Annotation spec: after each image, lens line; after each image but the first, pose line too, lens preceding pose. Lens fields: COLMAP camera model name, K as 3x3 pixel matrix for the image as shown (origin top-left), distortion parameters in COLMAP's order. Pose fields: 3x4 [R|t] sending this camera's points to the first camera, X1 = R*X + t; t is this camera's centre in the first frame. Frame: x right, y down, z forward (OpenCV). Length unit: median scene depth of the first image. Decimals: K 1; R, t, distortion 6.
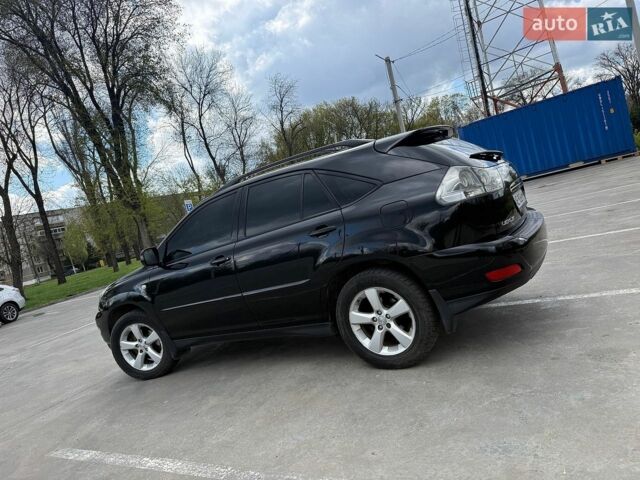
lens RADIAL K [[443.9, 0, 318.0], [0, 443.9, 242.8], [0, 0, 1]] dist [0.026171, -0.037848]
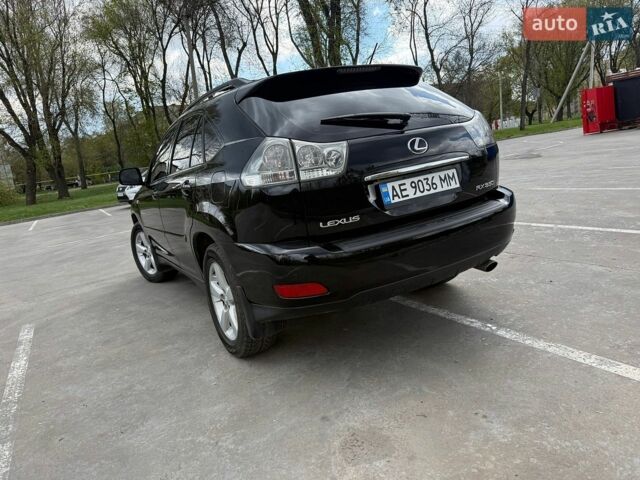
lens RADIAL K [[443.9, 0, 323.8], [0, 443.9, 237.9], [0, 0, 1]] dist [0.026171, -0.037848]
pose [[0.879902, 0.213125, -0.424677, 0.456176], [-0.116862, 0.963378, 0.241344, -0.123840], [0.460561, -0.162730, 0.872584, 0.231144]]
